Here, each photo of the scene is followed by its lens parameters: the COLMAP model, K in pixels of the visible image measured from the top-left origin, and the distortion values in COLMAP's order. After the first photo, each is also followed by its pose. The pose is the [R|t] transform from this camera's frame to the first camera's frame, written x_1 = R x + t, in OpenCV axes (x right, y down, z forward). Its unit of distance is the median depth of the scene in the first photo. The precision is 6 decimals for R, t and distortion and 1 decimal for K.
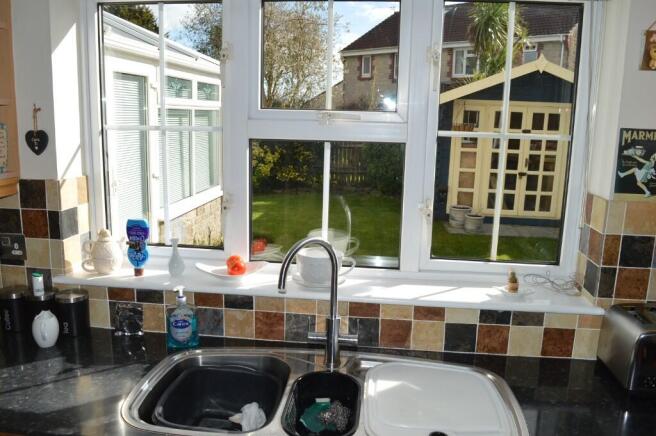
lens RADIAL K [[522.0, 0, 325.1], [0, 522.0, 217.7], [0, 0, 1]] dist [-0.106146, 0.038710]
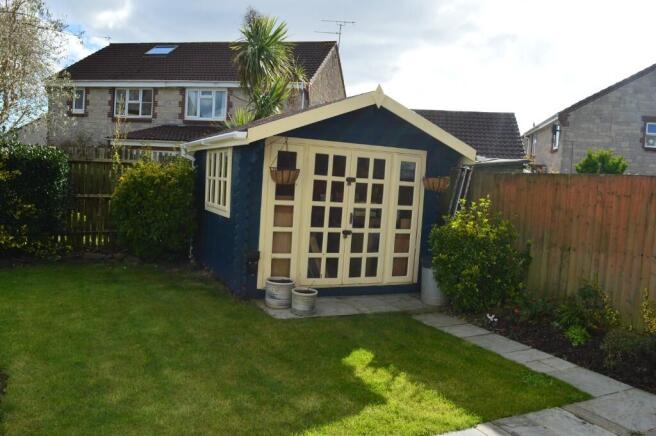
lens RADIAL K [[522.0, 0, 325.1], [0, 522.0, 217.7], [0, 0, 1]] dist [-0.106146, 0.038710]
pose [[0.841617, -0.011508, 0.539952, -0.083803], [0.062463, 0.995138, -0.076150, -0.047314], [-0.536451, 0.097817, 0.838244, 0.328045]]
